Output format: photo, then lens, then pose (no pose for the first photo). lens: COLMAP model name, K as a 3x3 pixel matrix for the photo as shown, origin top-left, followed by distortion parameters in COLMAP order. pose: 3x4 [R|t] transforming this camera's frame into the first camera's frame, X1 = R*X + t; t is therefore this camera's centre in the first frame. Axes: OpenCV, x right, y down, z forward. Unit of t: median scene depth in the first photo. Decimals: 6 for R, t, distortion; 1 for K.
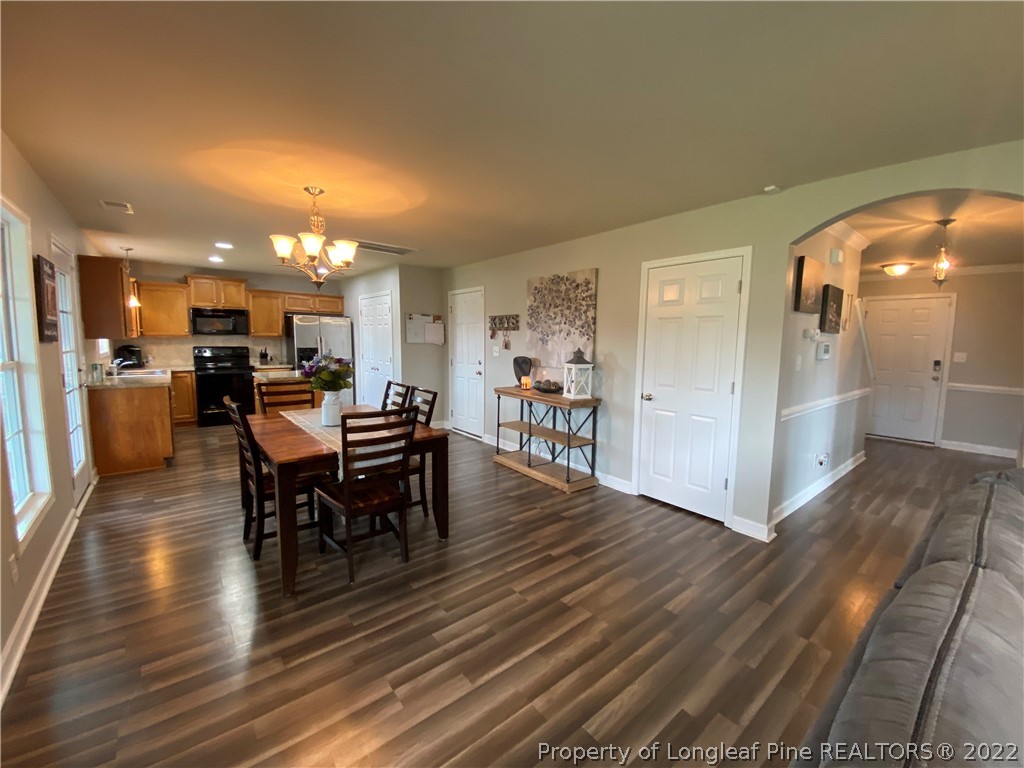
lens RADIAL K [[418.3, 0, 514.0], [0, 418.3, 383.2], [0, 0, 1]] dist [0.005483, -0.014472]
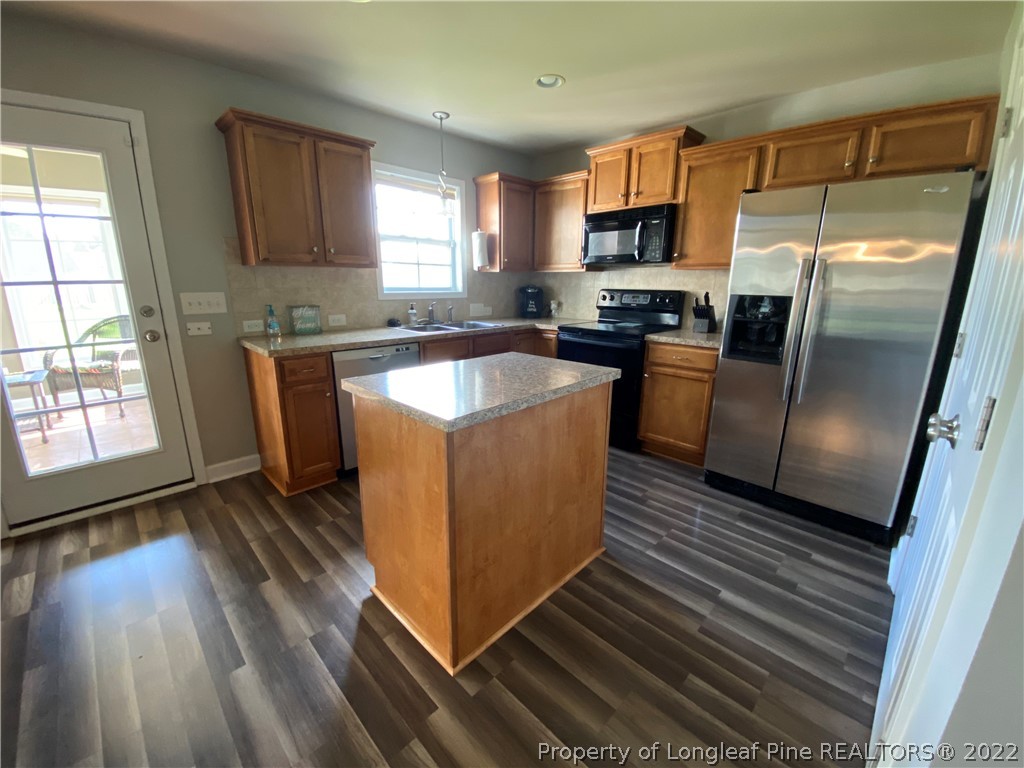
lens RADIAL K [[418.3, 0, 518.7], [0, 418.3, 385.0], [0, 0, 1]] dist [0.005483, -0.014472]
pose [[0.101734, 0.217602, -0.970721, -0.298695], [-0.109955, 0.972265, 0.206425, -0.101633], [0.988716, 0.085735, 0.122839, 1.277943]]
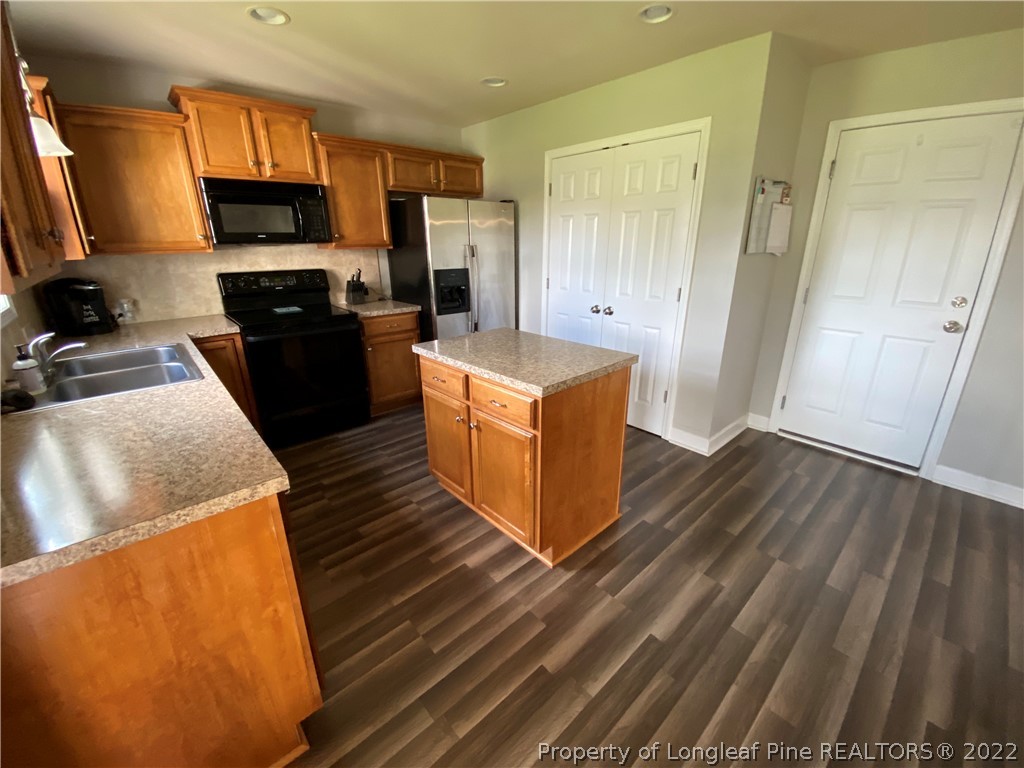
lens RADIAL K [[418.3, 0, 519.0], [0, 418.3, 376.6], [0, 0, 1]] dist [0.005483, -0.014472]
pose [[0.997627, -0.044342, 0.052663, -0.727493], [0.032332, 0.977113, 0.210248, -0.098718], [-0.060781, -0.208047, 0.976229, 0.803538]]
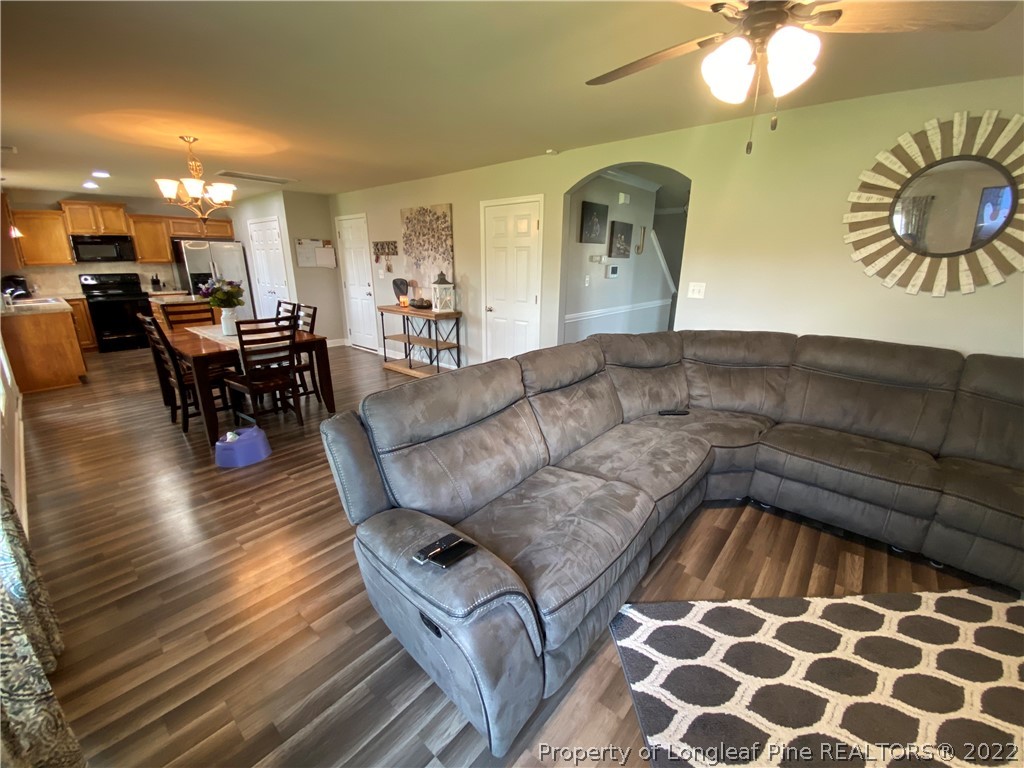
lens RADIAL K [[418.3, 0, 510.3], [0, 418.3, 386.2], [0, 0, 1]] dist [0.005483, -0.014472]
pose [[0.985899, -0.053800, 0.158457, 0.140659], [0.023358, 0.981884, 0.188039, 0.022904], [-0.165703, -0.181686, 0.969295, -0.298920]]
